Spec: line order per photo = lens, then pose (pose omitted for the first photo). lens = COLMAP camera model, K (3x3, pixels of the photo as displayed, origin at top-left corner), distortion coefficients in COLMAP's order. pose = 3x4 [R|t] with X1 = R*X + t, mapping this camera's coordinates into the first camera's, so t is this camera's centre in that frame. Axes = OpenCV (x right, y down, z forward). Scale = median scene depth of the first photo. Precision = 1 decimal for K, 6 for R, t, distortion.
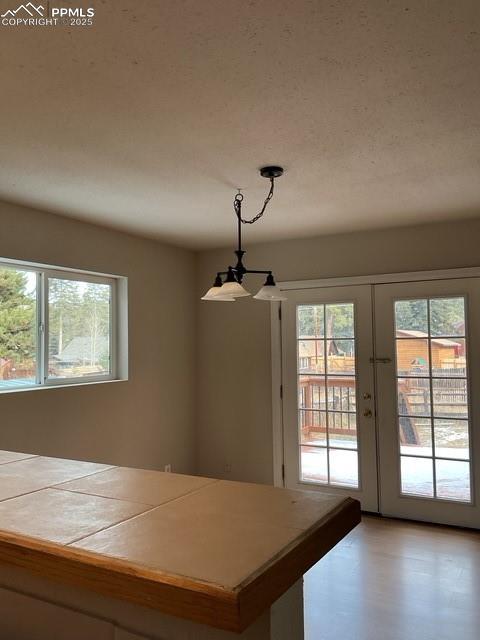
lens RADIAL K [[529.6, 0, 240.1], [0, 529.6, 318.1], [0, 0, 1]] dist [0.069095, -0.140810]
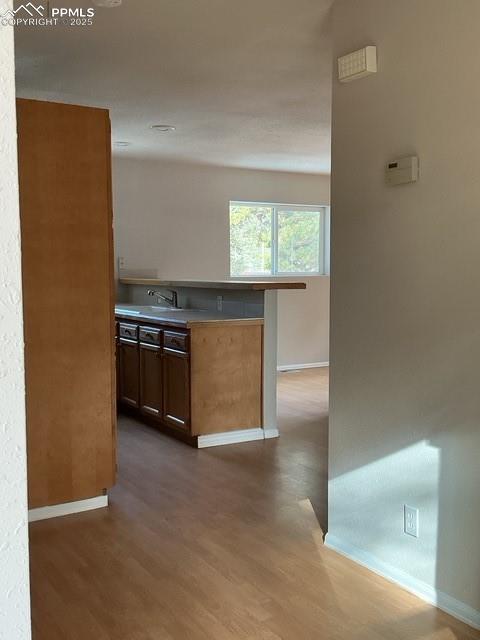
lens RADIAL K [[697.0, 0, 240.1], [0, 697.0, 324.6], [0, 0, 1]] dist [0.050121, 0.000000]
pose [[0.872461, 0.061157, -0.484842, 0.512630], [0.003085, 0.991429, 0.130607, -0.005505], [0.488674, -0.115445, 0.864795, -0.823096]]
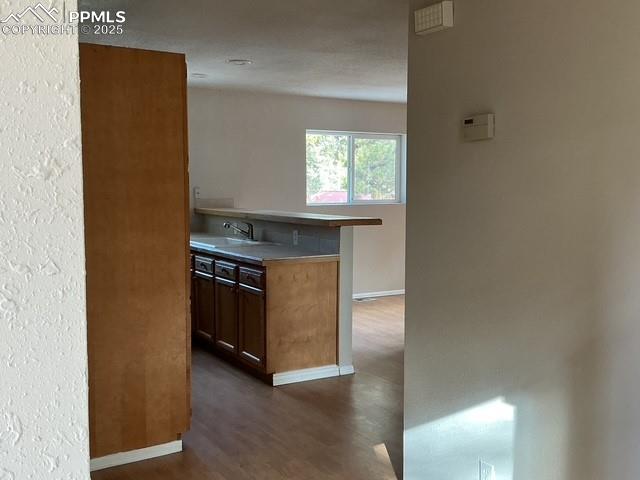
lens RADIAL K [[697.0, 0, 319.8], [0, 697.0, 239.0], [0, 0, 1]] dist [0.050121, 0.000000]
pose [[0.874769, 0.063743, -0.480329, 0.509960], [-0.000859, 0.991512, 0.130016, -0.039461], [0.484539, -0.113321, 0.867398, -0.817101]]
